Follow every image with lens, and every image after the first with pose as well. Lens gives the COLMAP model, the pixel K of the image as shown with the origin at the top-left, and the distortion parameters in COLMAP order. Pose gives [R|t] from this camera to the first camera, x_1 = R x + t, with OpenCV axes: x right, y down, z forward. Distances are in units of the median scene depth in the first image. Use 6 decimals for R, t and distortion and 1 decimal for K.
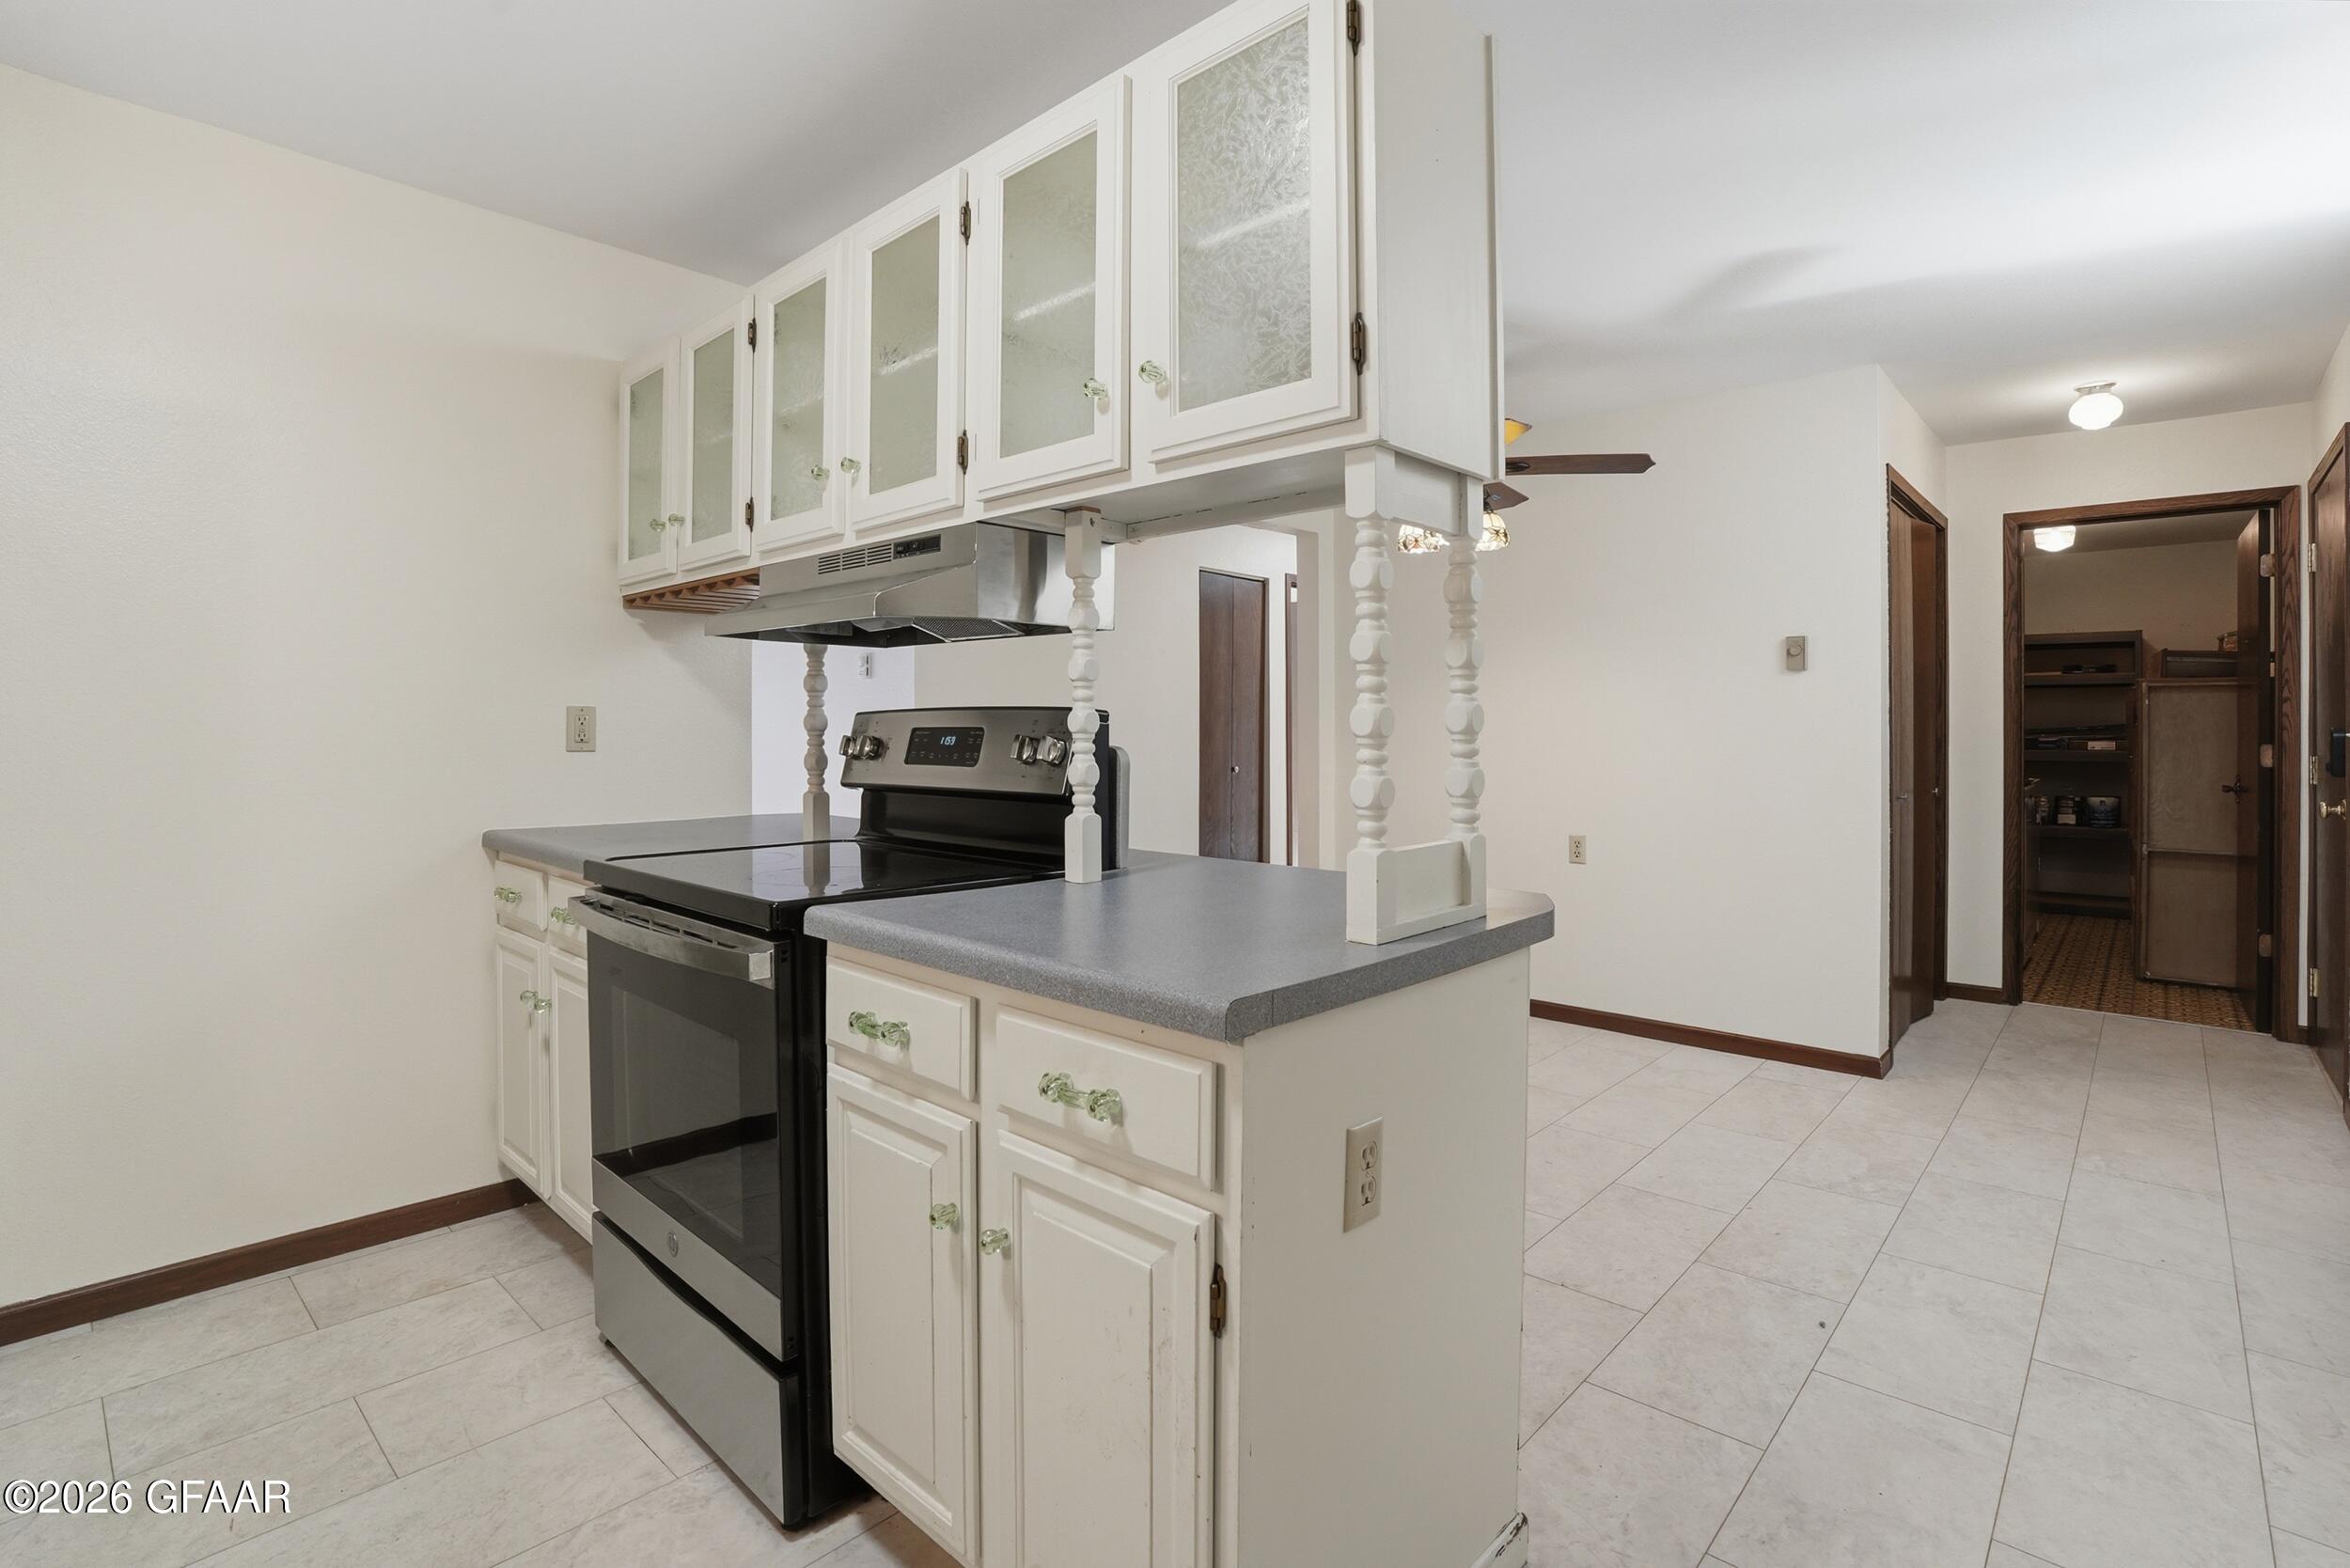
lens RADIAL K [[1105.3, 0, 1176.3], [0, 1105.3, 743.5], [0, 0, 1]] dist [-0.074052, 0.023202]
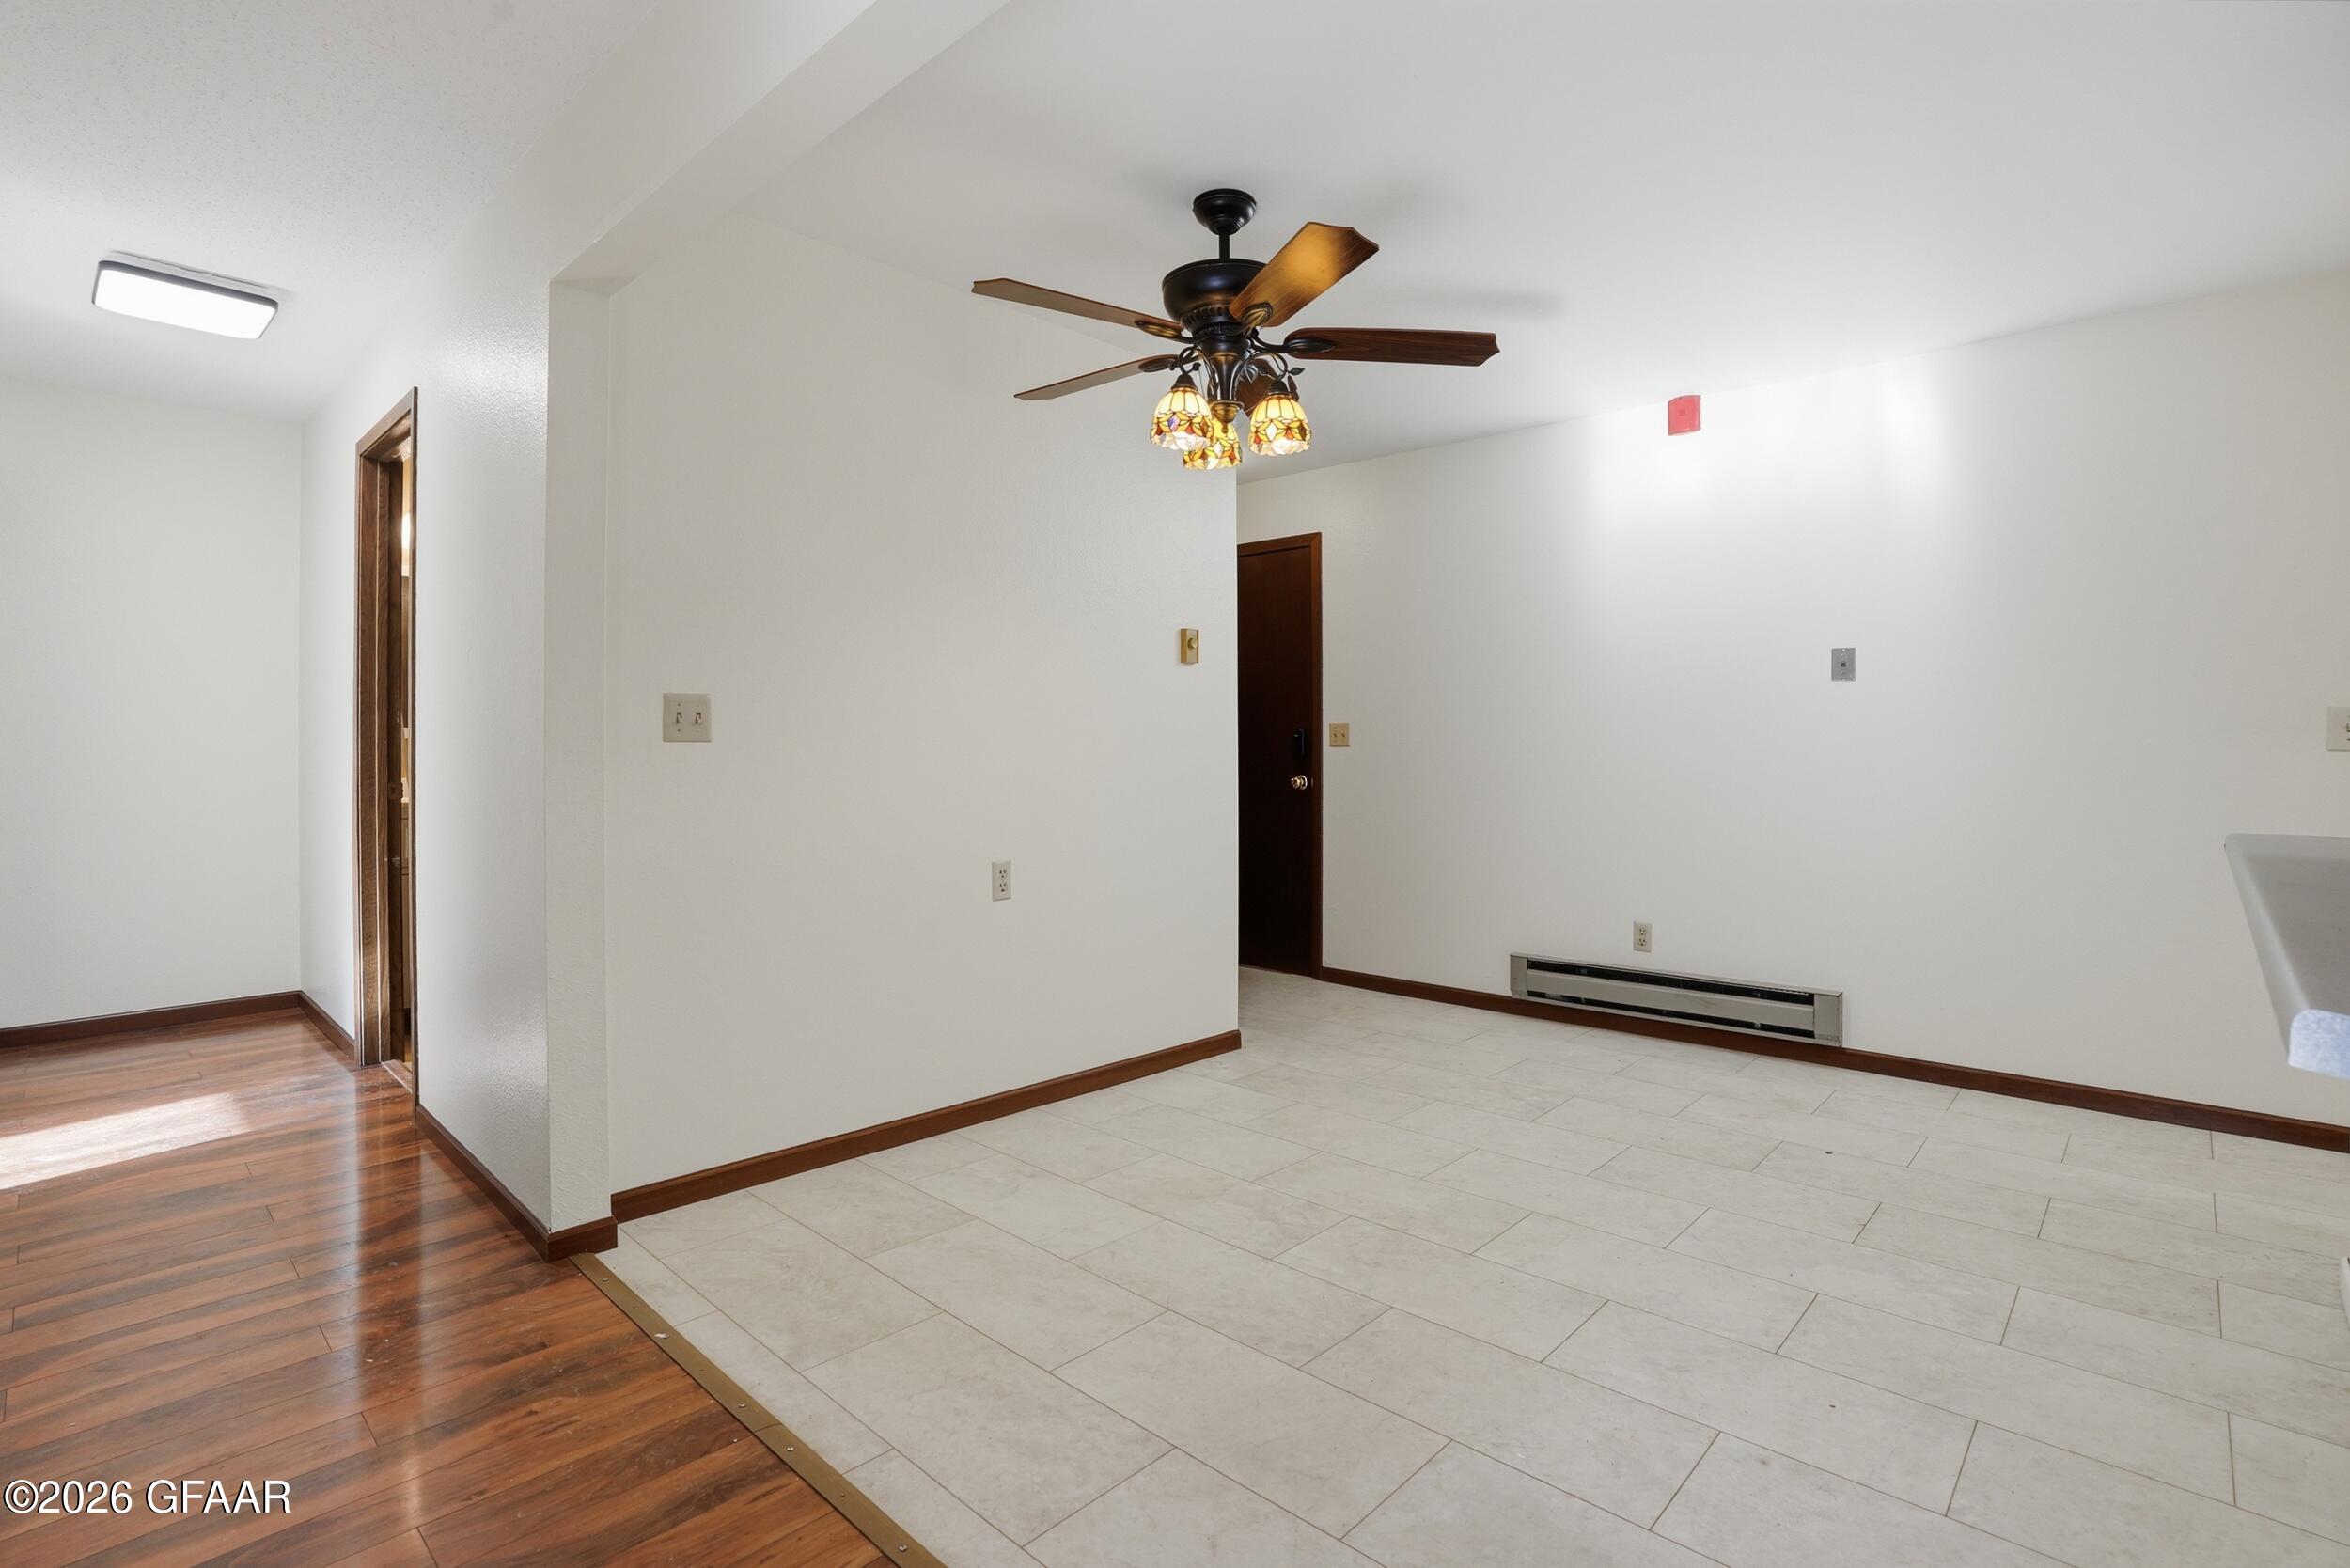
lens RADIAL K [[1105.3, 0, 1176.3], [0, 1105.3, 743.5], [0, 0, 1]] dist [-0.074052, 0.023202]
pose [[0.005054, 0.000356, 0.999987, -0.407586], [0.006018, 0.999982, -0.000386, 0.006357], [-0.999969, 0.006019, 0.005052, 0.957969]]
